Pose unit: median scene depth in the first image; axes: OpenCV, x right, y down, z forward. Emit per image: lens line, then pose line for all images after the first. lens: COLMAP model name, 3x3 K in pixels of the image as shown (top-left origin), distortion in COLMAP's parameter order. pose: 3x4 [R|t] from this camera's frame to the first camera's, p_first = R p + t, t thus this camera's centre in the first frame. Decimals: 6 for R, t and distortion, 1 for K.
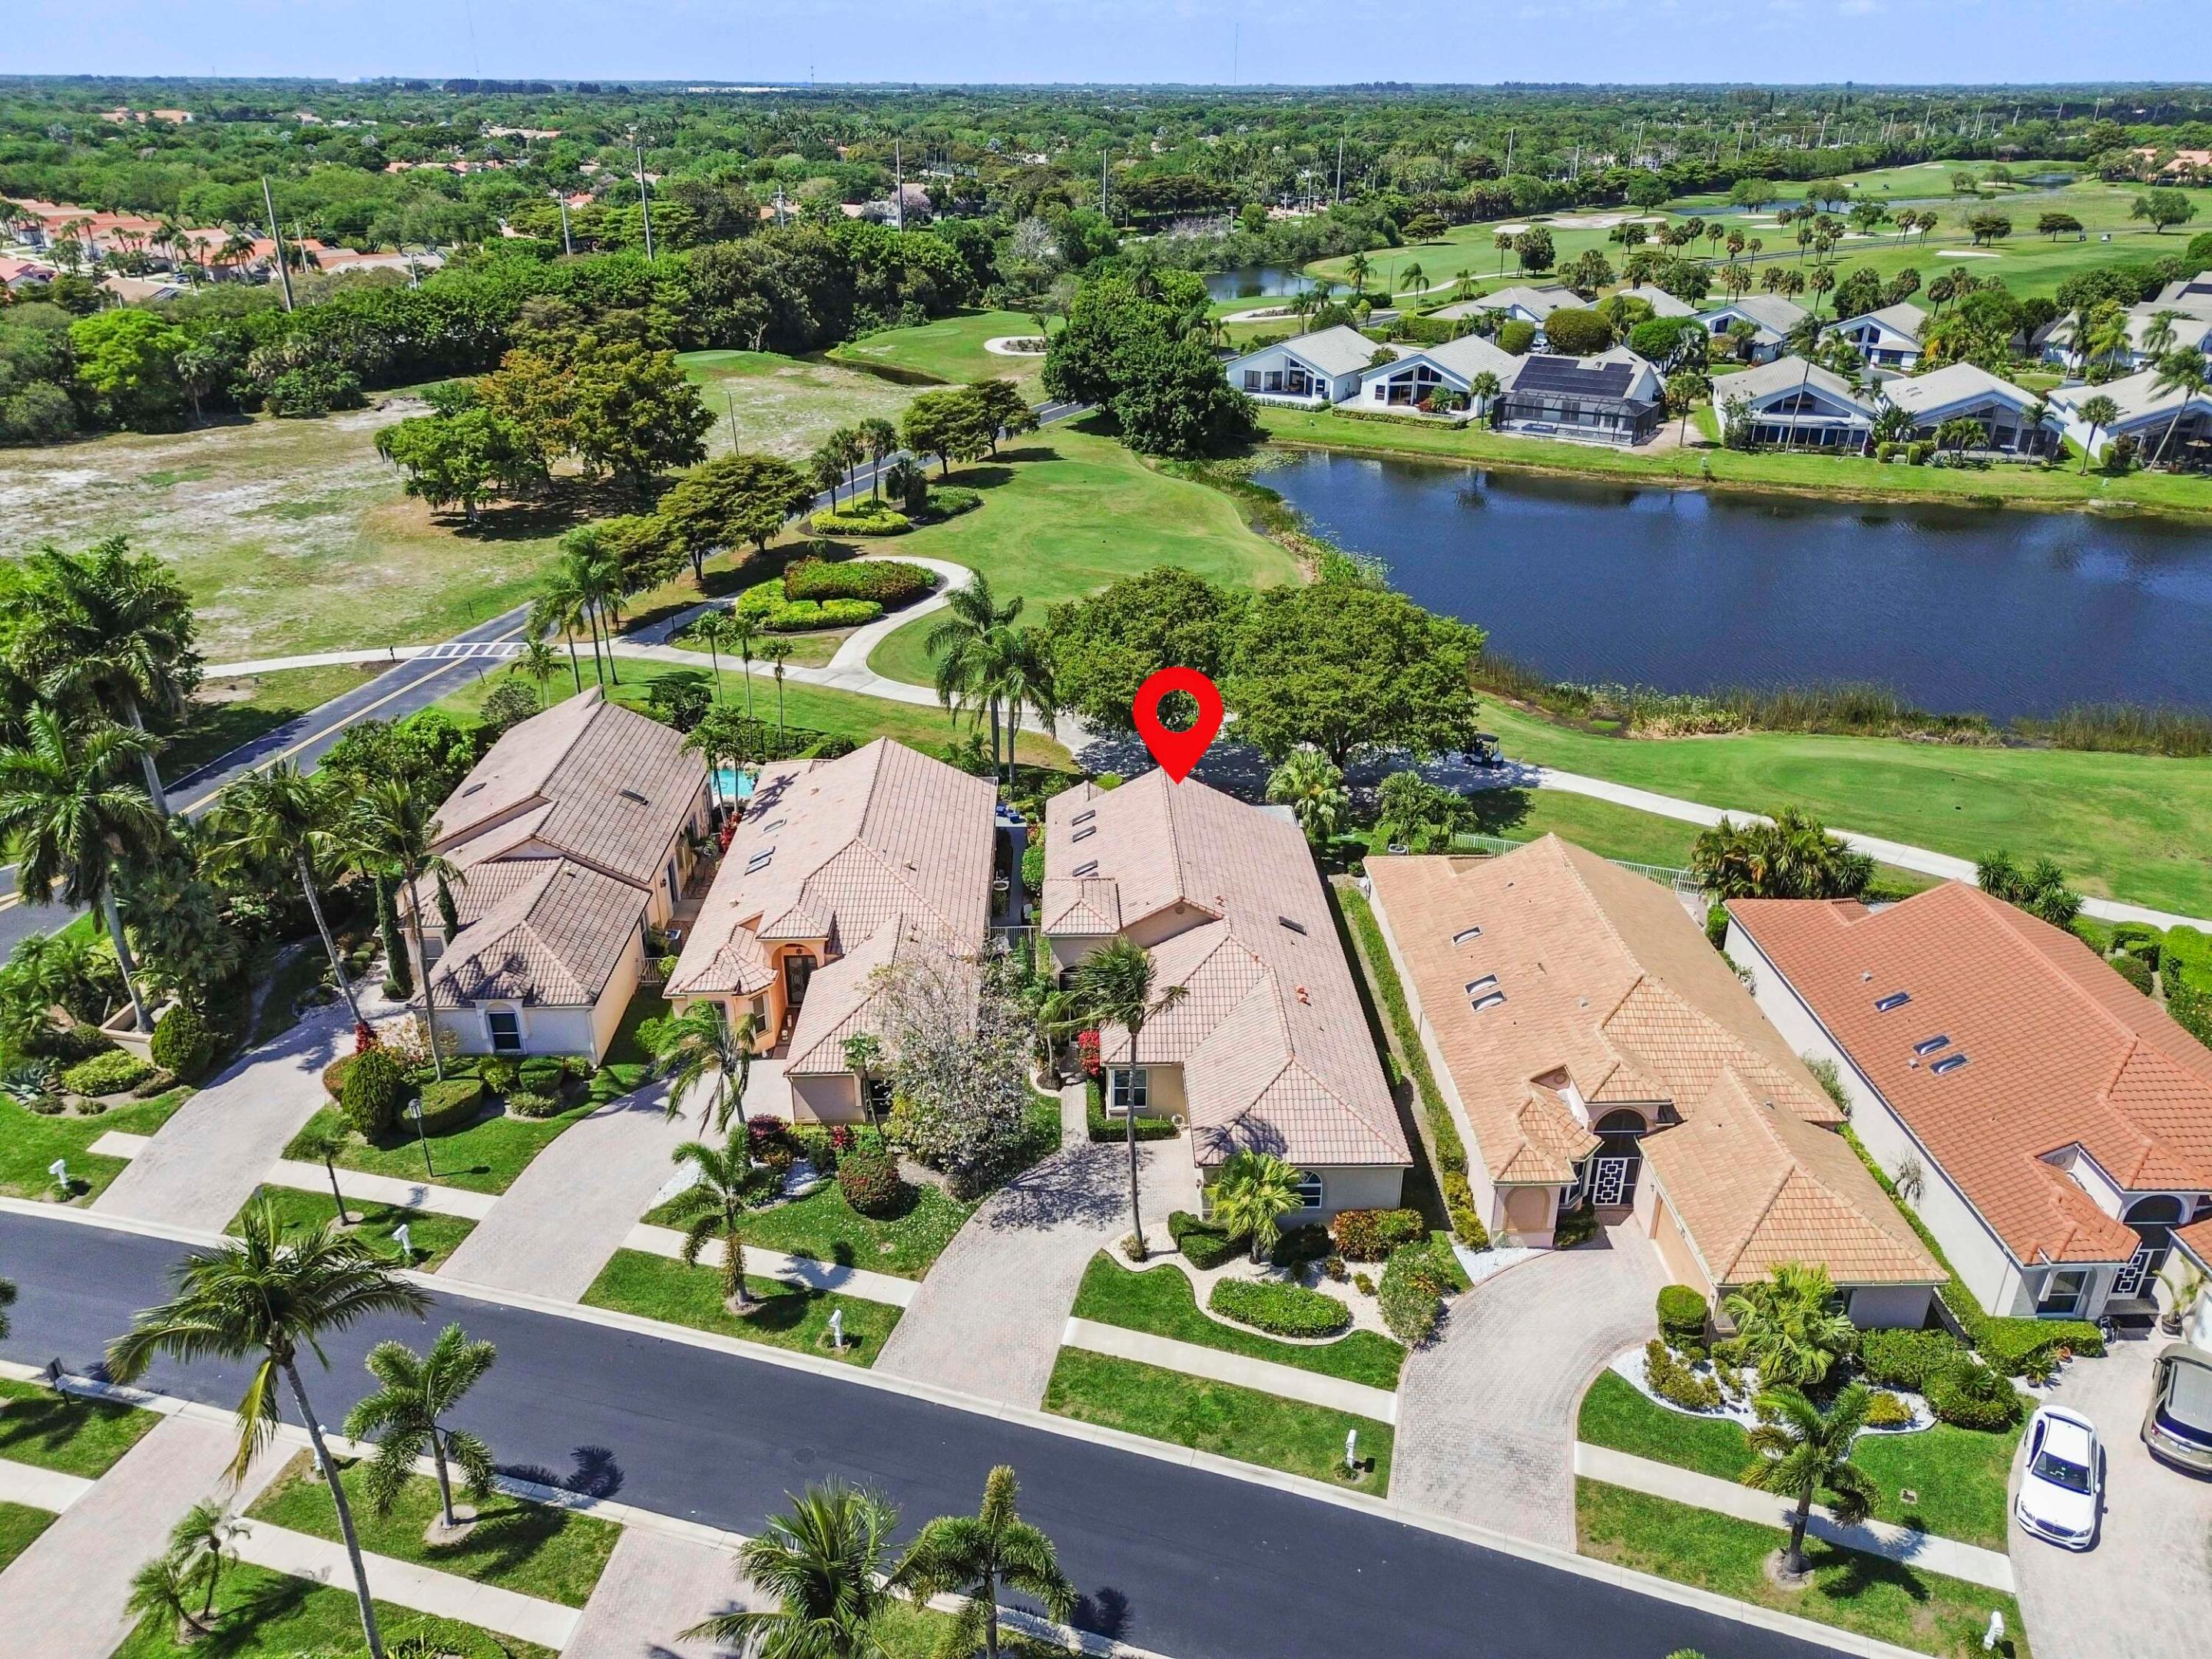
lens RADIAL K [[1560.7, 0, 1106.2], [0, 1560.7, 825.6], [0, 0, 1]] dist [0.034976, -0.006775]
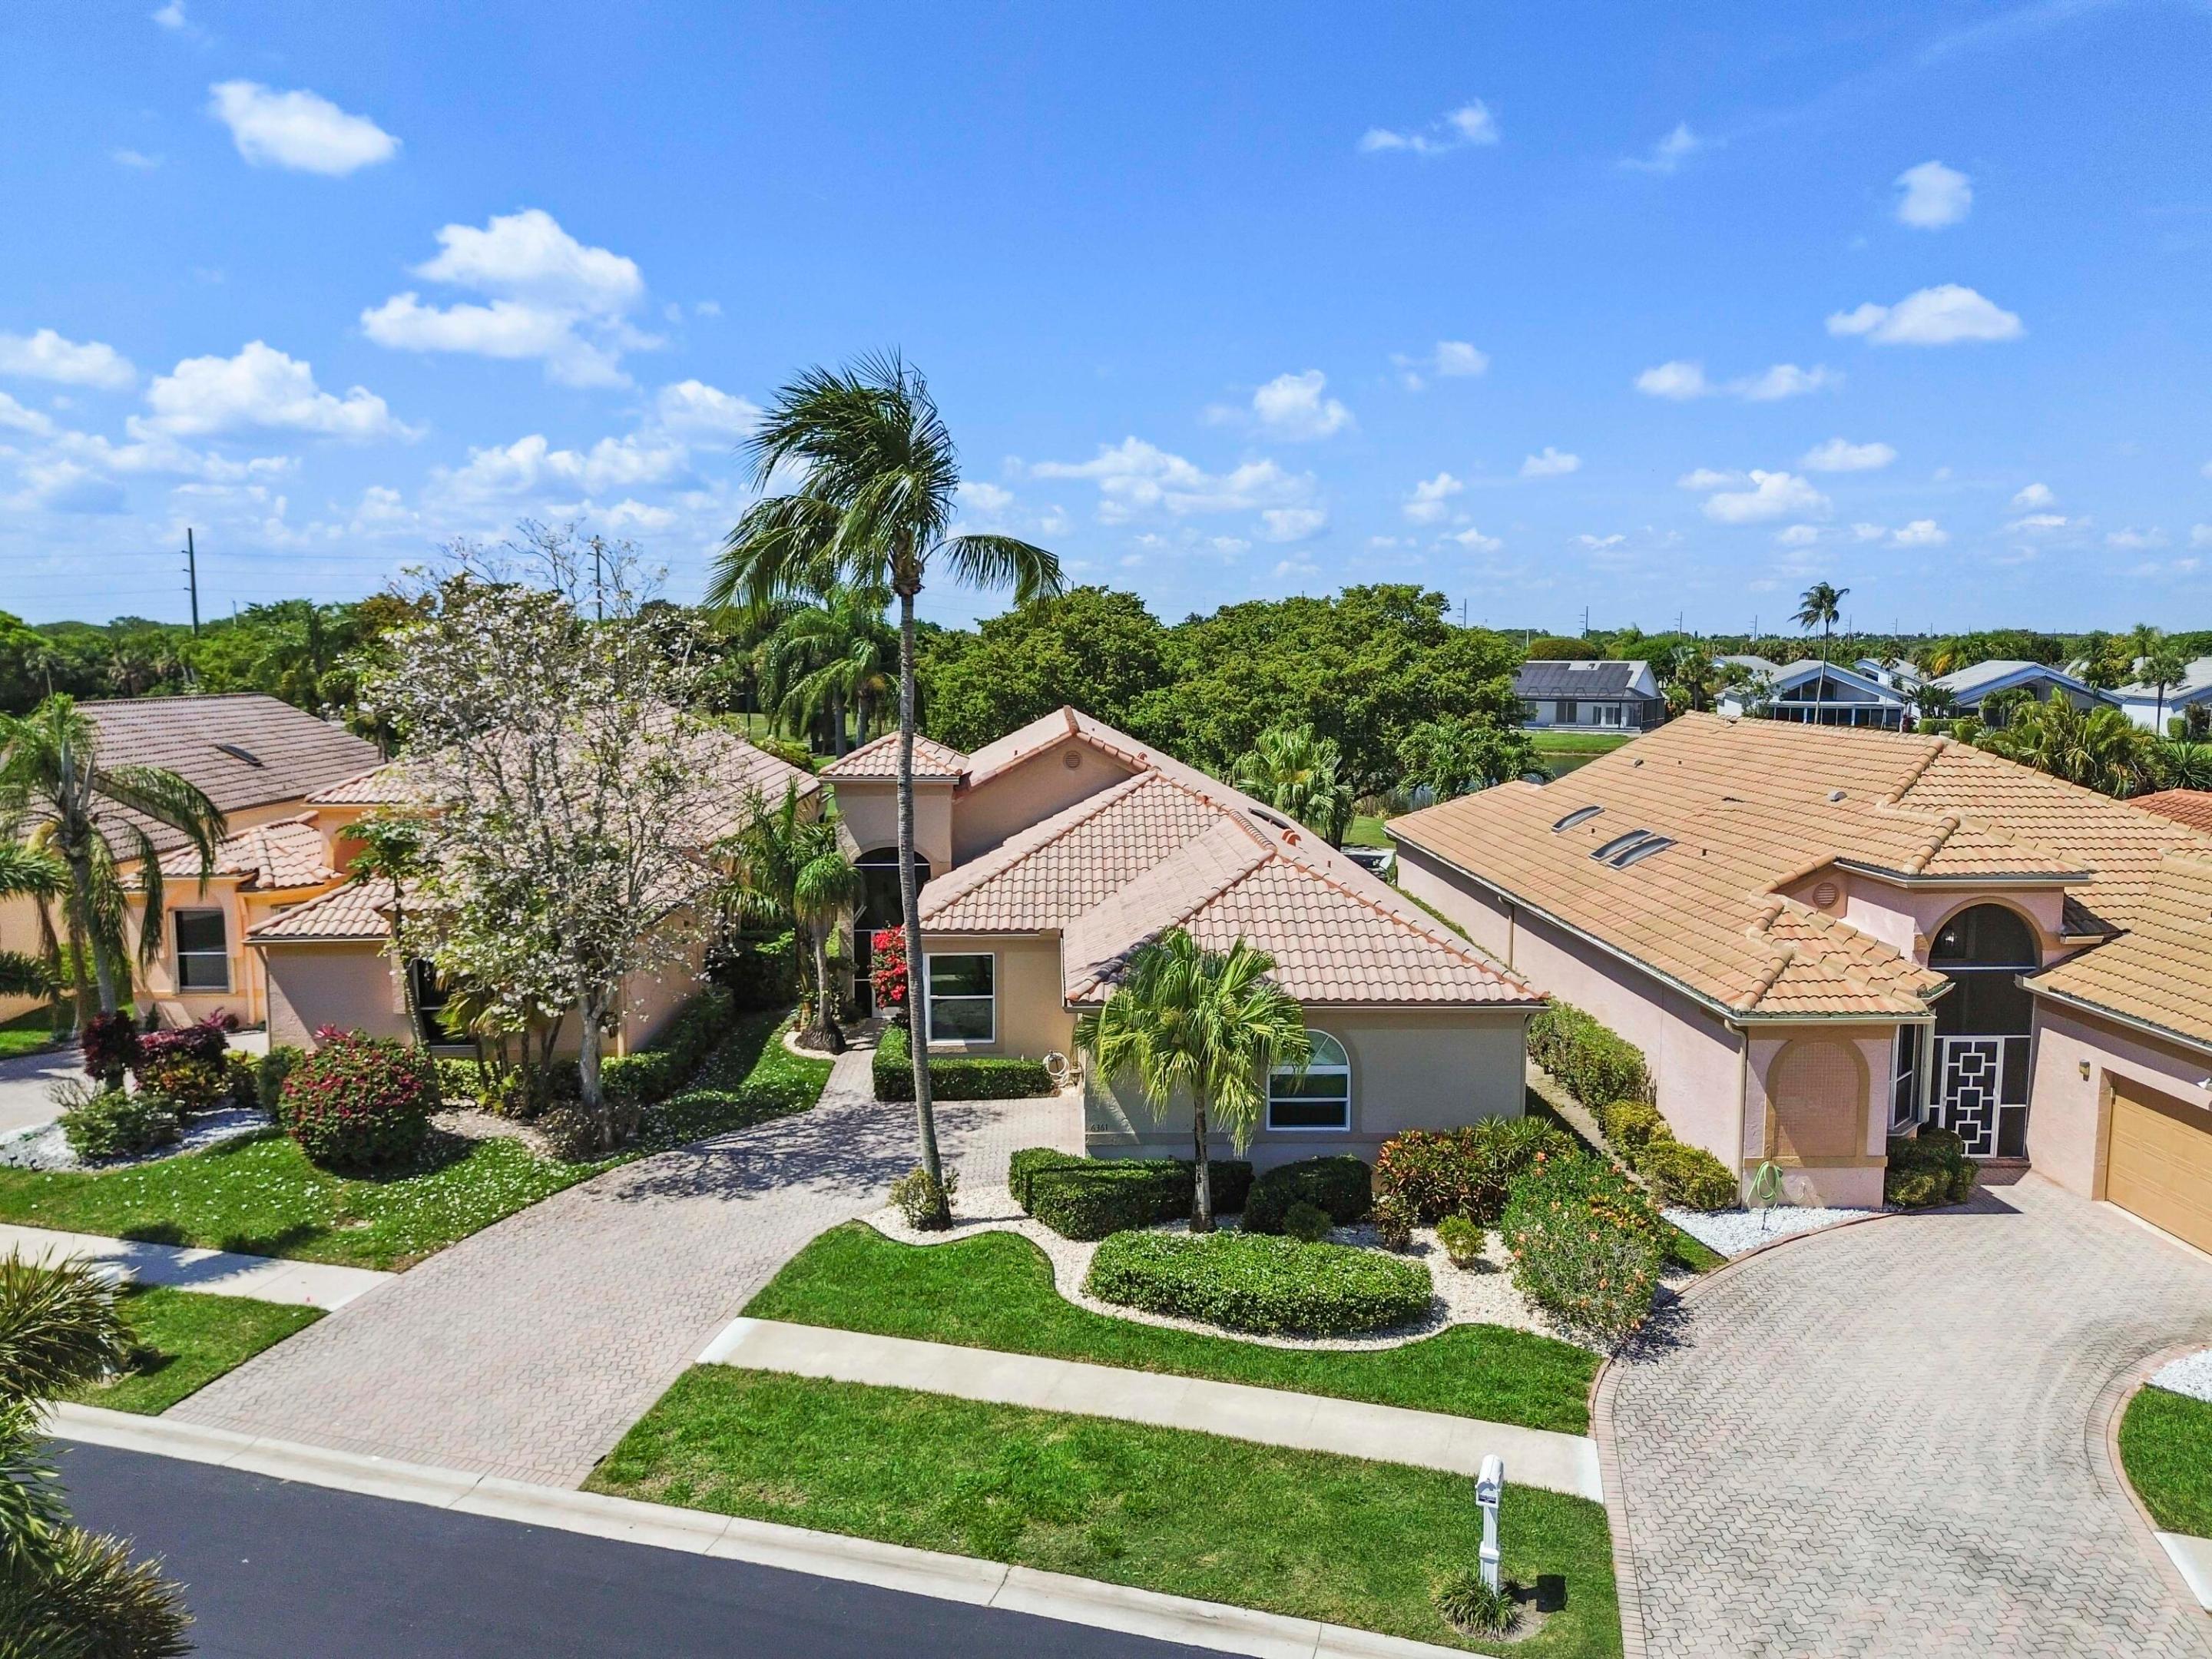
lens RADIAL K [[1560.7, 0, 1109.2], [0, 1560.7, 833.3], [0, 0, 1]] dist [0.034976, -0.006775]
pose [[0.999919, -0.000300, 0.012688, 0.063873], [0.004342, 0.947469, -0.319818, 0.312075], [-0.011925, 0.319848, 0.947394, 0.558493]]
